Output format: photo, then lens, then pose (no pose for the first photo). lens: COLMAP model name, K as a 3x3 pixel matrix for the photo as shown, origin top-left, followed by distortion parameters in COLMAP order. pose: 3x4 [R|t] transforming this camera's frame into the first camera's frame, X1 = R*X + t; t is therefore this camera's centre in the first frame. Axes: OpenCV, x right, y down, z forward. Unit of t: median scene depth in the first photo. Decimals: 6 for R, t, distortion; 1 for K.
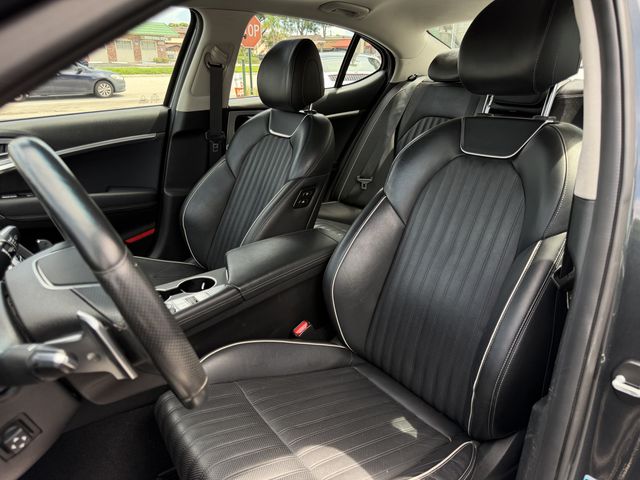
lens RADIAL K [[454.4, 0, 320.0], [0, 454.4, 240.0], [0, 0, 1]] dist [0.006776, -0.003020]
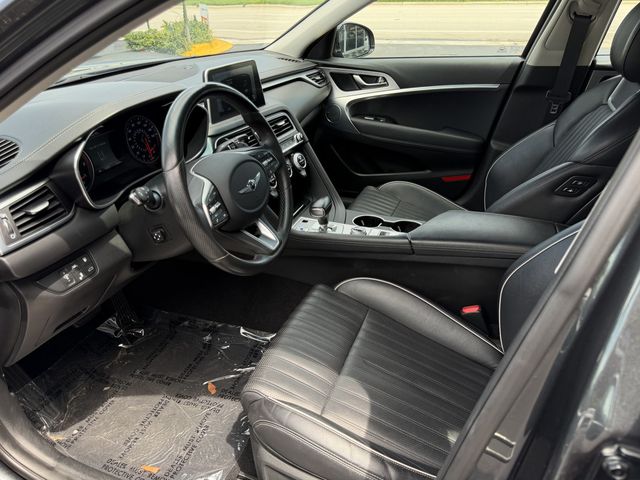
lens RADIAL K [[454.4, 0, 320.0], [0, 454.4, 240.0], [0, 0, 1]] dist [0.006776, -0.003020]
pose [[0.572174, 0.387845, -0.722629, 0.282135], [-0.288421, 0.919987, 0.265399, -0.071772], [0.767743, 0.056567, 0.638256, 0.072155]]
